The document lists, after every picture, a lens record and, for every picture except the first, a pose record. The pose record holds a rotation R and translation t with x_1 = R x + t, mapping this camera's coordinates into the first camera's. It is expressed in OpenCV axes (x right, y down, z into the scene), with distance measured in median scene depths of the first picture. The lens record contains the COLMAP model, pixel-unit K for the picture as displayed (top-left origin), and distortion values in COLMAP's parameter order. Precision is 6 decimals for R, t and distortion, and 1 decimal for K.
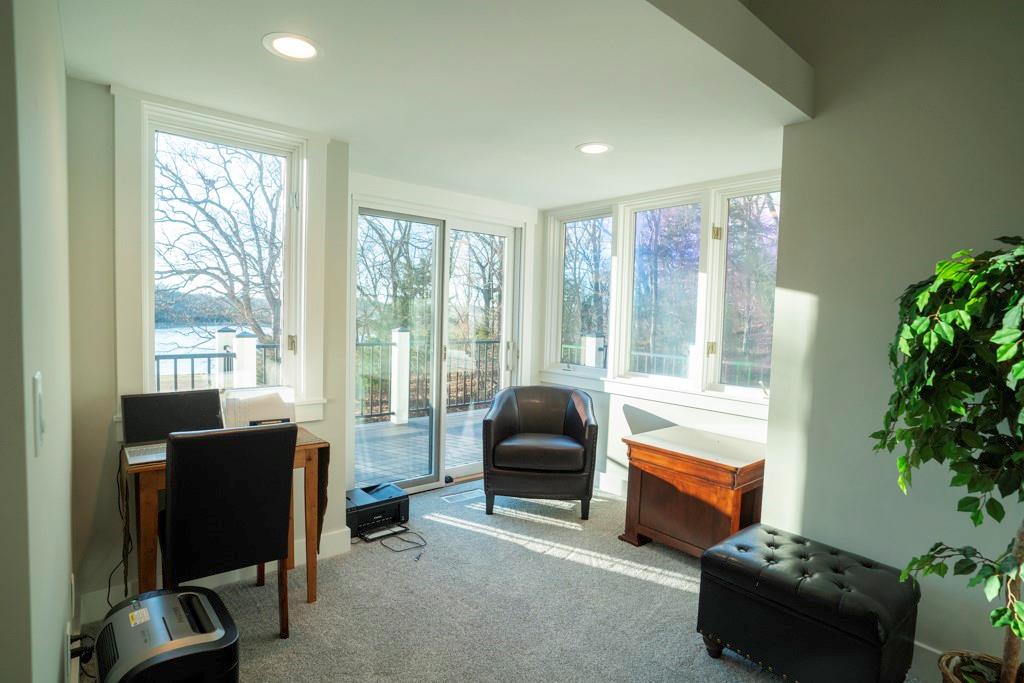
lens RADIAL K [[509.9, 0, 506.6], [0, 509.9, 344.2], [0, 0, 1]] dist [-0.032843, 0.006689]
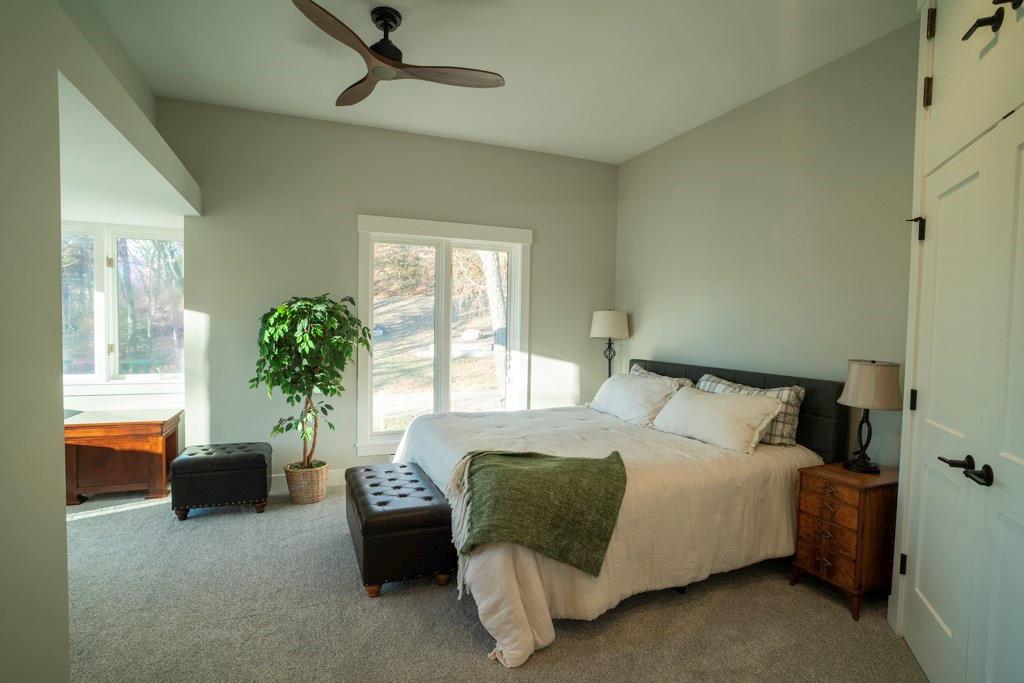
lens RADIAL K [[509.9, 0, 511.4], [0, 509.9, 347.5], [0, 0, 1]] dist [-0.032843, 0.006689]
pose [[0.291032, -0.059478, 0.954863, -1.152622], [0.047927, 0.997719, 0.047540, -0.015085], [-0.955512, 0.031928, 0.293219, -0.823039]]
